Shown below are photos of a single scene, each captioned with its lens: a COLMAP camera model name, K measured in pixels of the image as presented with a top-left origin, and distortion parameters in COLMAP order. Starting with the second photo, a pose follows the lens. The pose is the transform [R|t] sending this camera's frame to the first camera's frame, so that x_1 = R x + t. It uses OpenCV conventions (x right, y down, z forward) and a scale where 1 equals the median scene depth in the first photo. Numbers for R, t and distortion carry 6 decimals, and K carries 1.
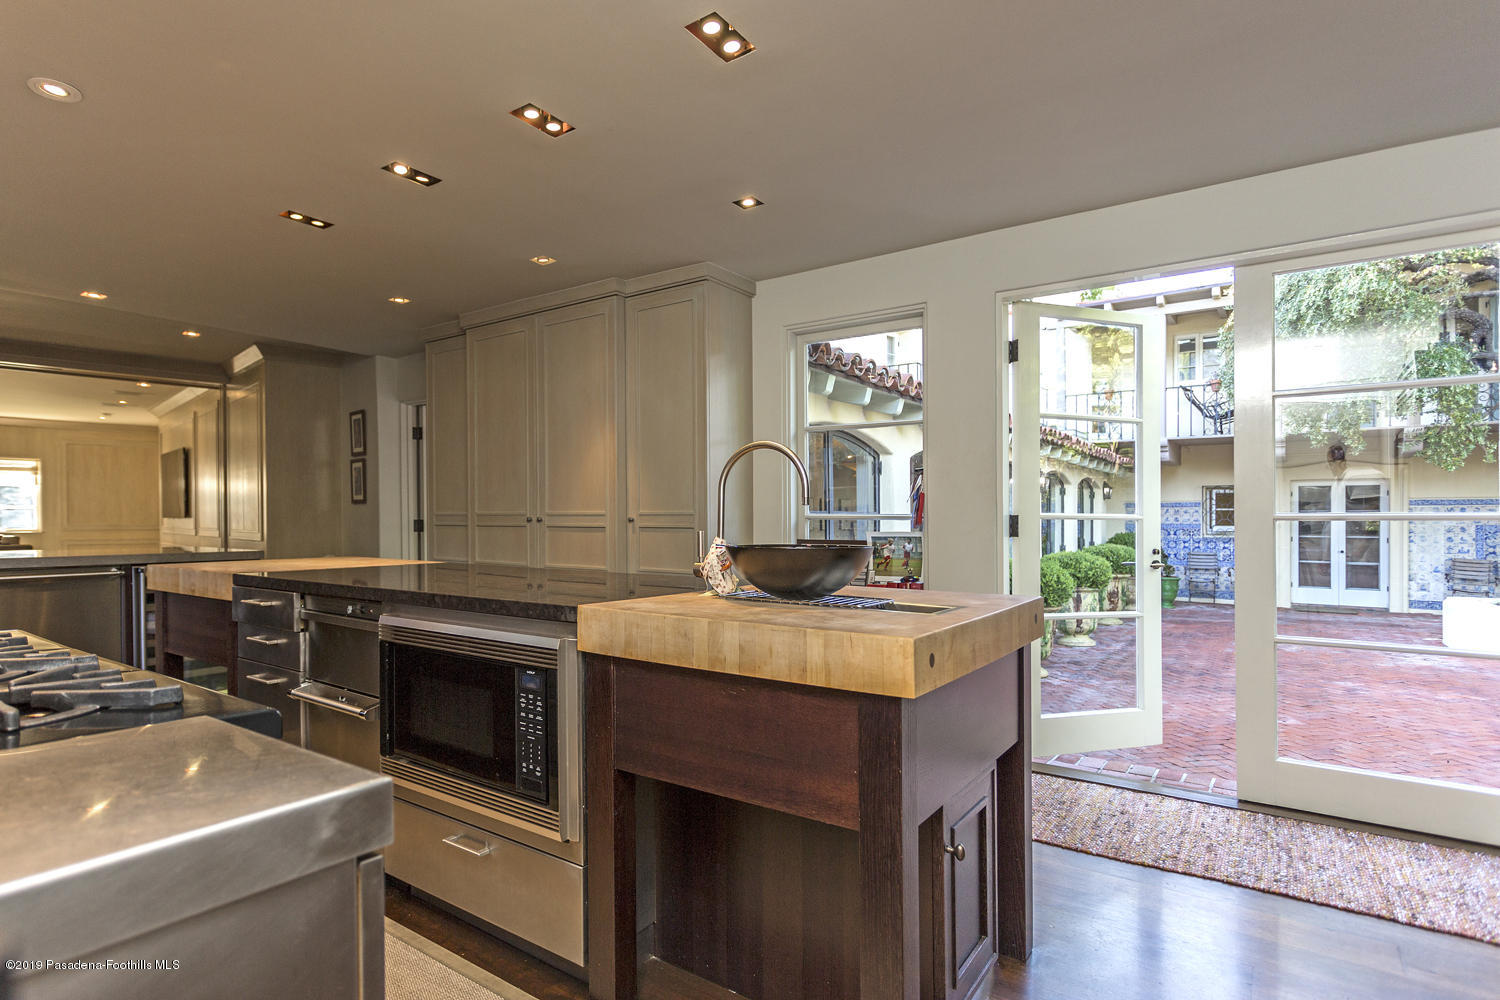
lens RADIAL K [[714.3, 0, 756.6], [0, 714.3, 489.1], [0, 0, 1]] dist [0.012143, 0.000098]
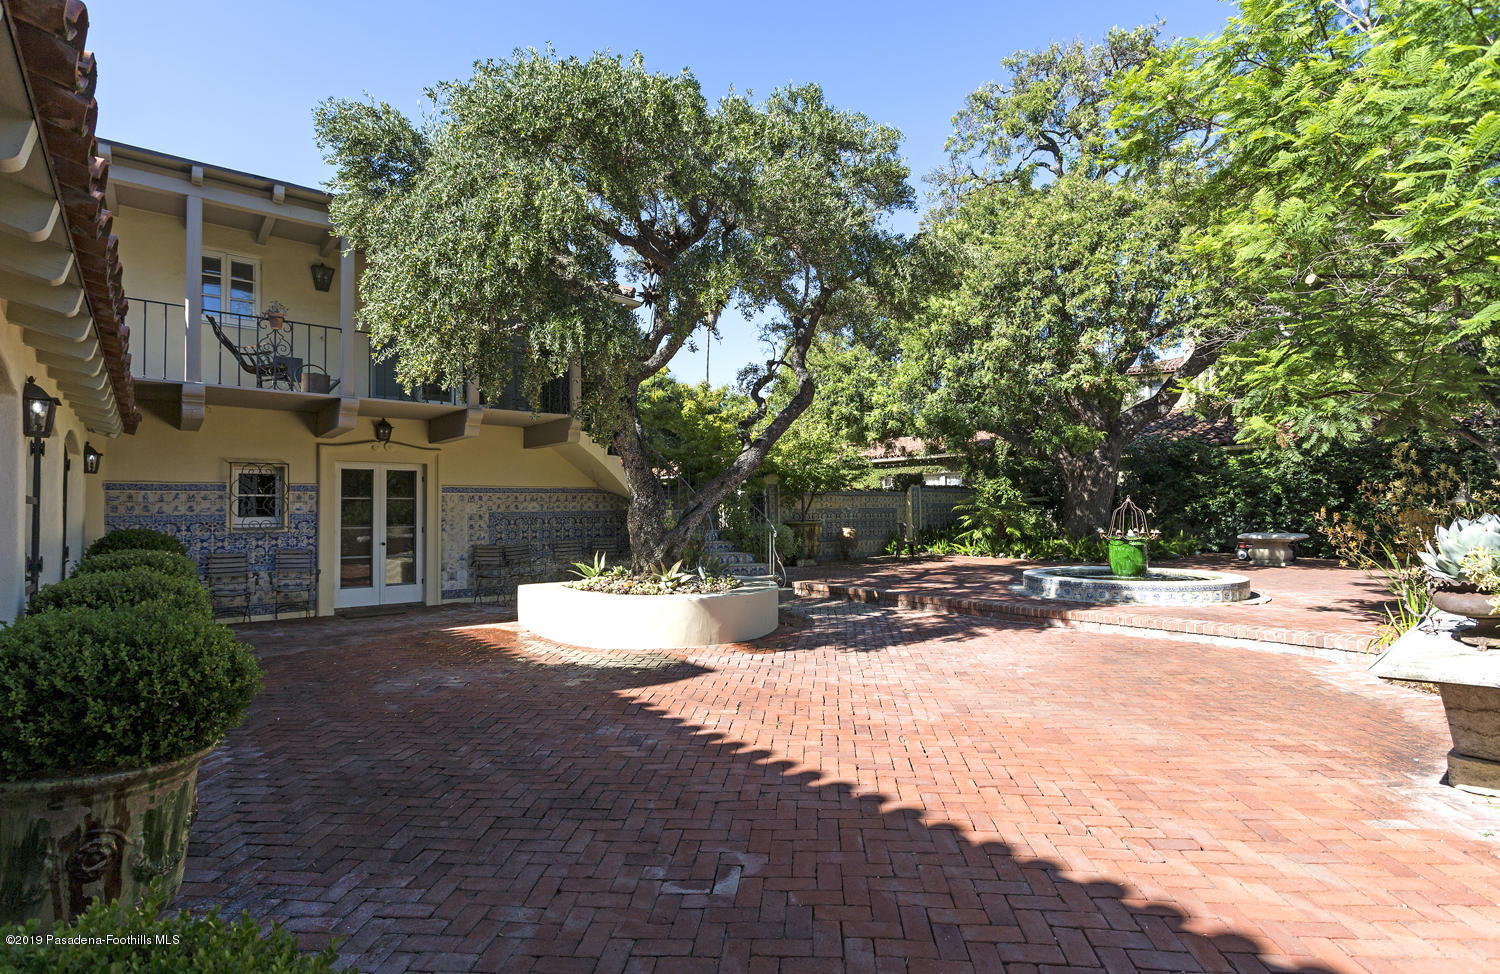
lens RADIAL K [[761.0, 0, 749.1], [0, 761.0, 490.2], [0, 0, 1]] dist [-0.000421, -0.000108]
pose [[0.317790, 0.020956, 0.947930, 0.066770], [-0.032611, 0.999406, -0.011161, 0.017057], [-0.947600, -0.027366, 0.318284, 0.284899]]
